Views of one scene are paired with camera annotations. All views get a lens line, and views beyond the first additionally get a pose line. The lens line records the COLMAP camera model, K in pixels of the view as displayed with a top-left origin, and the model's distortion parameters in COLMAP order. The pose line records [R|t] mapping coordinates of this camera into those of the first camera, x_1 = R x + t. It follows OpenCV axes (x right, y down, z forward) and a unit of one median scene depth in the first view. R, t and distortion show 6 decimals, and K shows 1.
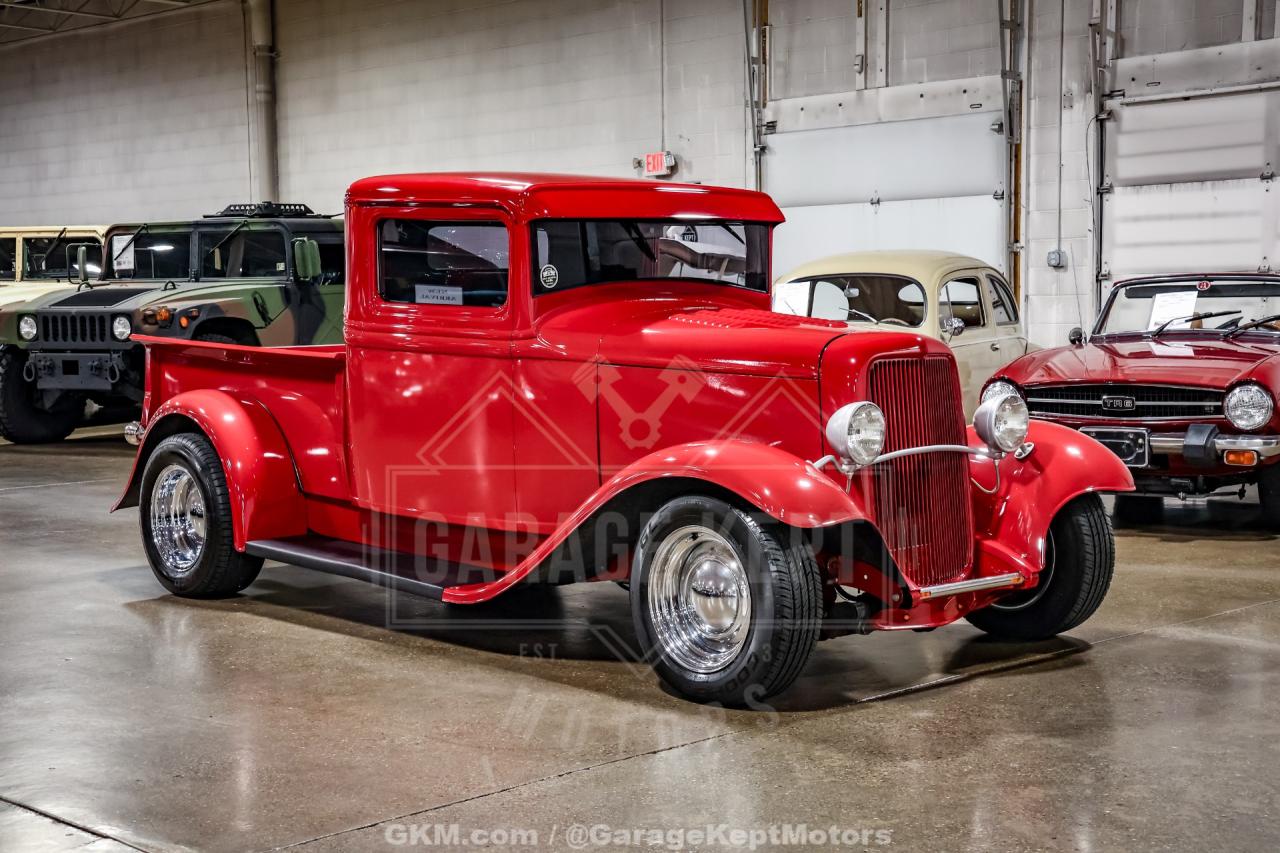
lens RADIAL K [[1890.7, 0, 640.0], [0, 1890.7, 426.5], [0, 0, 1]] dist [0.105295, 0.506130]
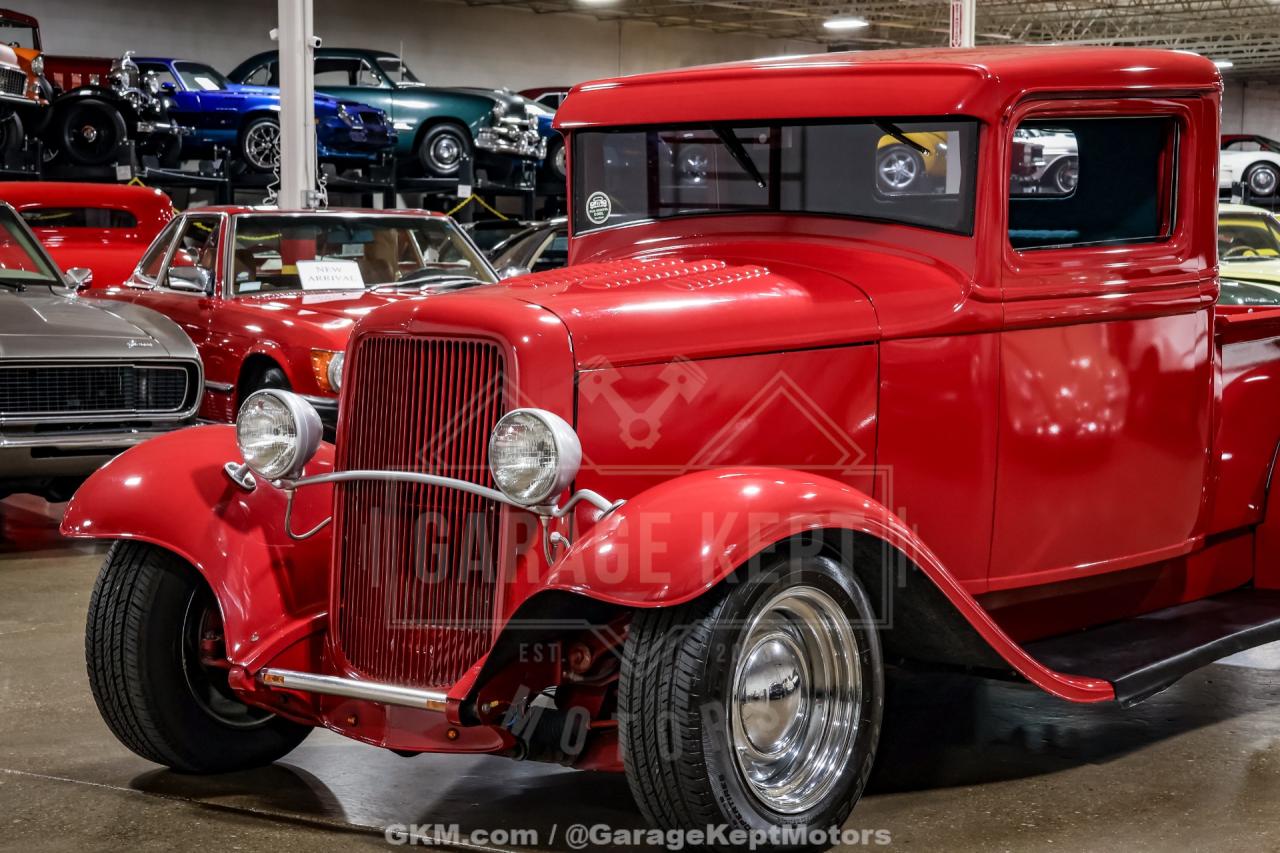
lens RADIAL K [[2758.8, 0, 640.0], [0, 2758.8, 426.5], [0, 0, 1]] dist [0.322454, 0.430651]
pose [[0.159006, 0.083902, -0.983706, 0.569807], [-0.076131, 0.994458, 0.072513, -0.041721], [0.984338, 0.063361, 0.164513, 0.476450]]
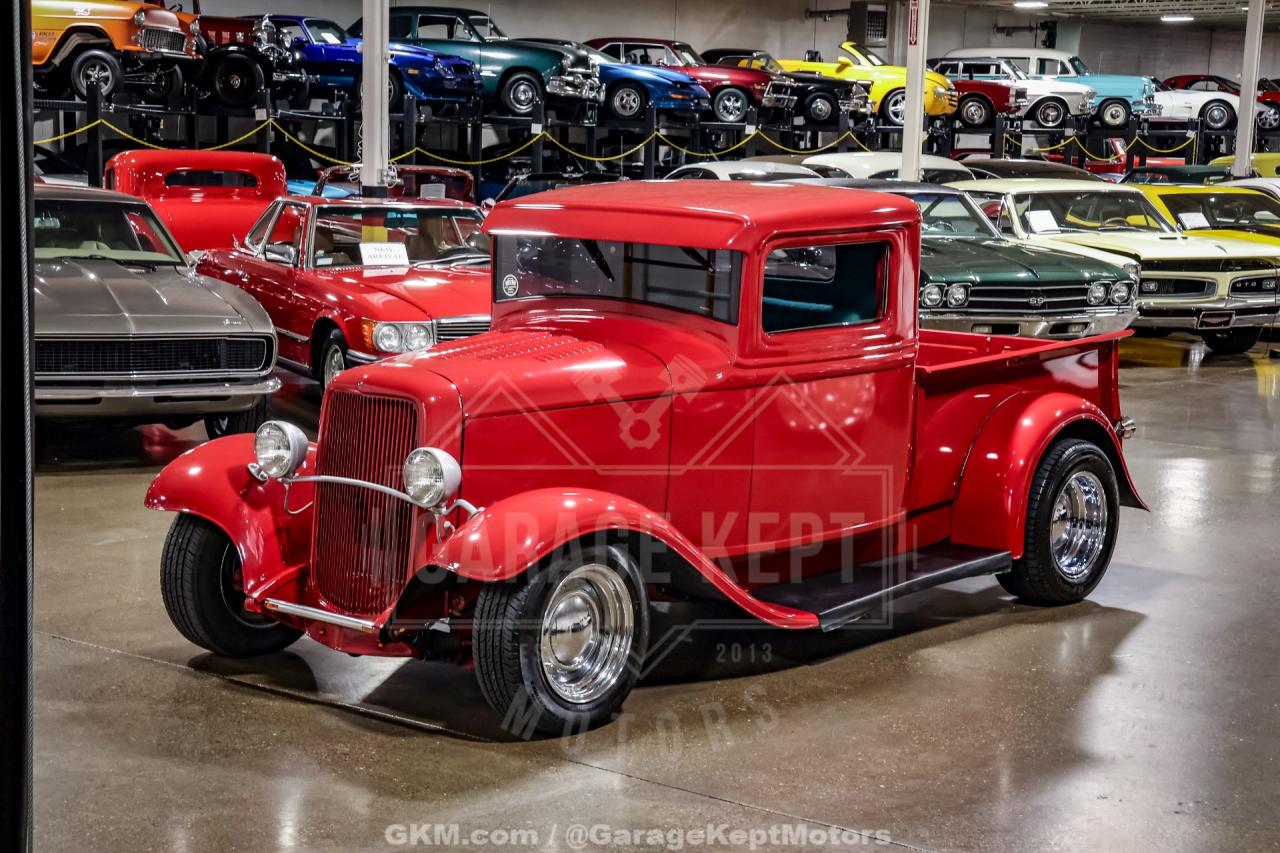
lens RADIAL K [[2370.2, 0, 640.0], [0, 2370.2, 426.5], [0, 0, 1]] dist [0.259452, 0.071111]
pose [[0.121734, 0.146911, -0.981630, 0.747098], [-0.098403, 0.985900, 0.135347, -0.108541], [0.987673, 0.080120, 0.134474, 0.504582]]
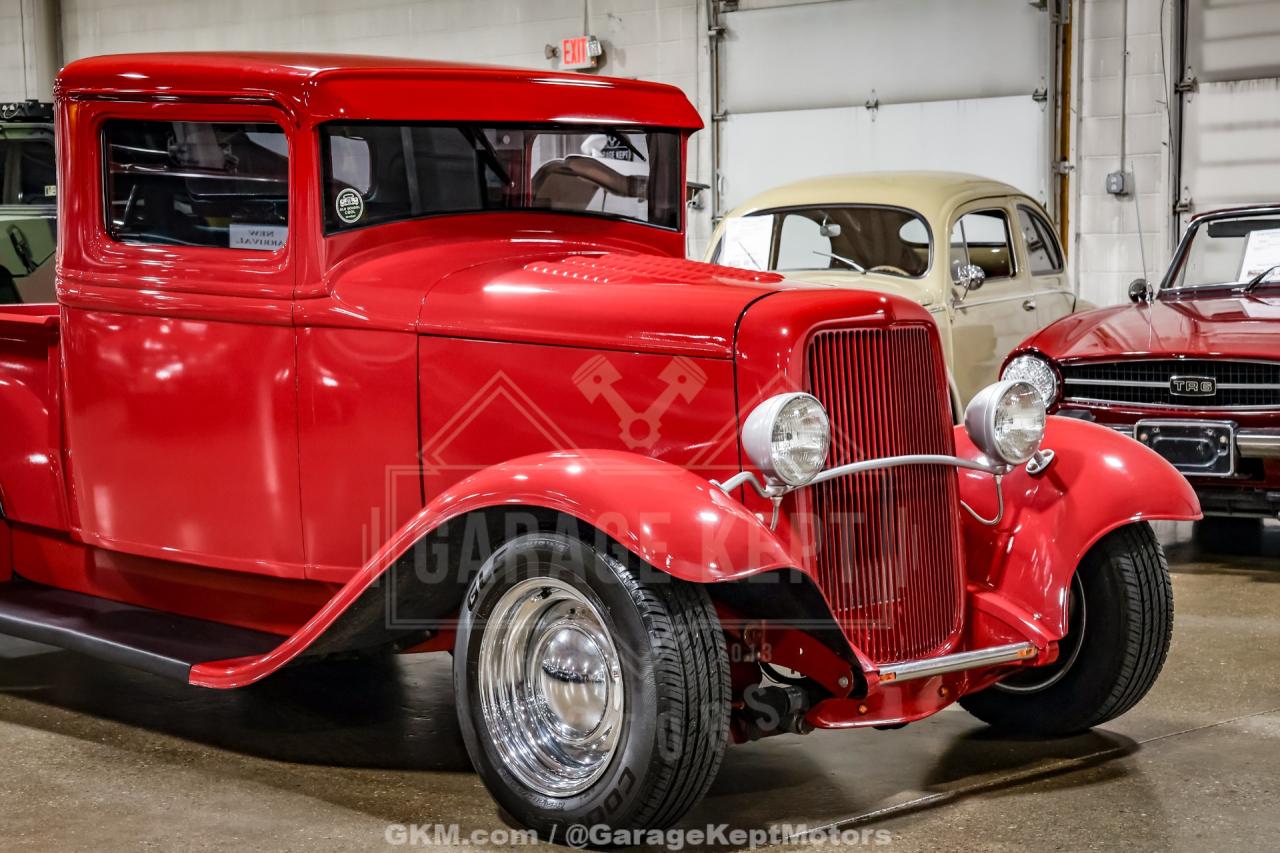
lens RADIAL K [[2475.9, 0, 640.0], [0, 2475.9, 426.5], [0, 0, 1]] dist [0.280974, 0.366963]
pose [[0.999823, -0.000434, 0.018810, 0.022427], [0.000271, 0.999962, 0.008670, -0.004310], [-0.018813, -0.008663, 0.999785, 0.056205]]
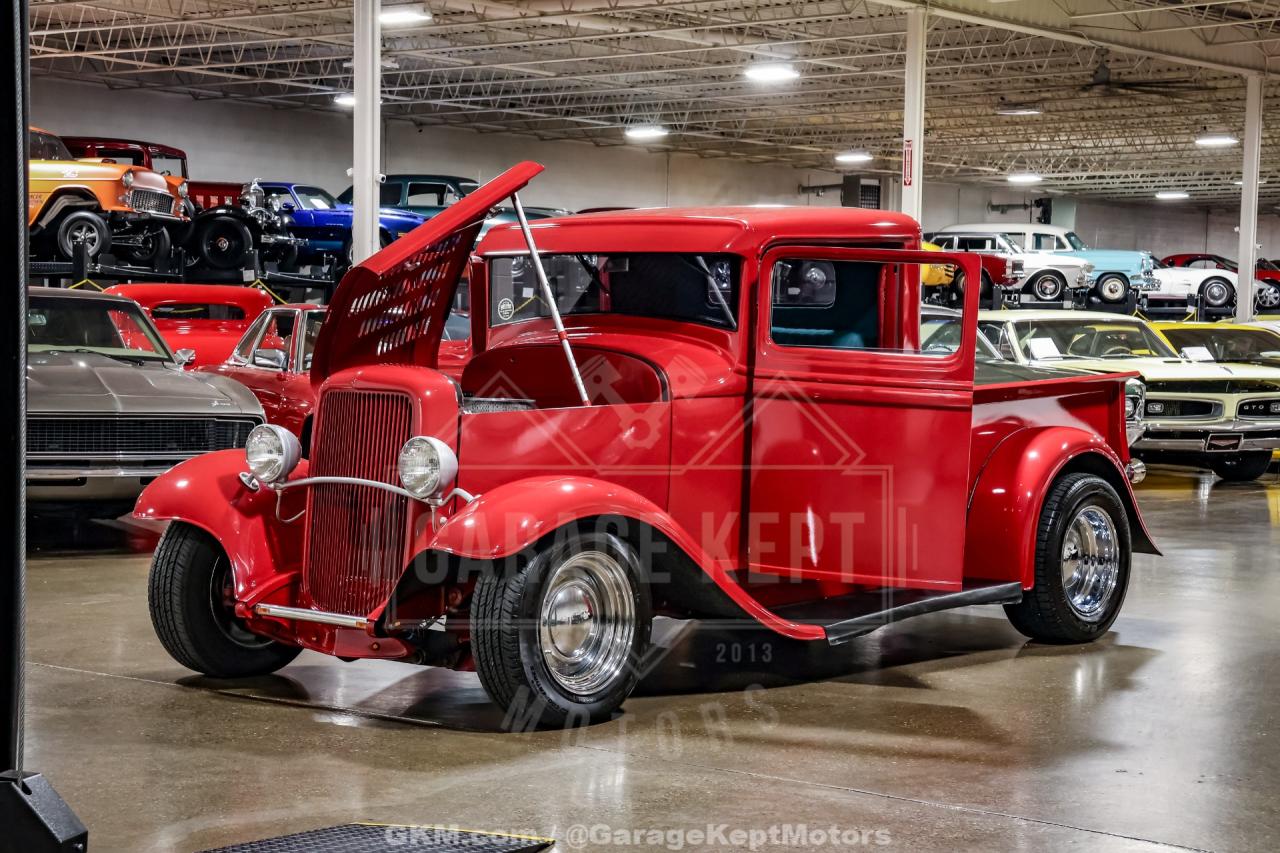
lens RADIAL K [[2434.7, 0, 640.0], [0, 2434.7, 426.5], [0, 0, 1]] dist [0.249781, 0.122817]
pose [[0.125297, 0.056590, -0.990504, 0.757303], [-0.089119, 0.994978, 0.045572, -0.046753], [0.988109, 0.082563, 0.129711, 0.507381]]
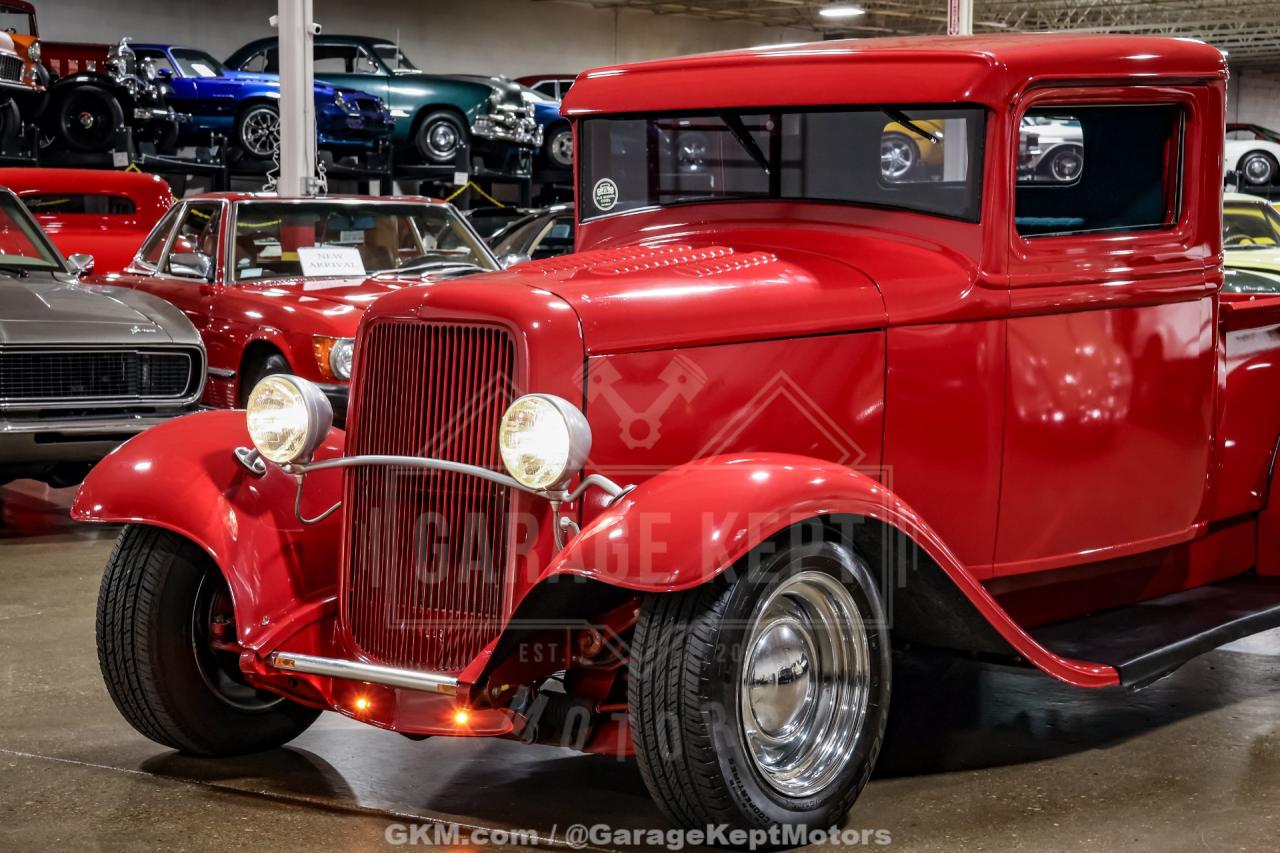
lens RADIAL K [[2758.8, 0, 640.0], [0, 2758.8, 426.5], [0, 0, 1]] dist [0.322454, 0.430651]
pose [[0.161223, 0.088392, -0.982952, 0.571756], [-0.078047, 0.994004, 0.076584, -0.041233], [0.983827, 0.064369, 0.167155, 0.473299]]
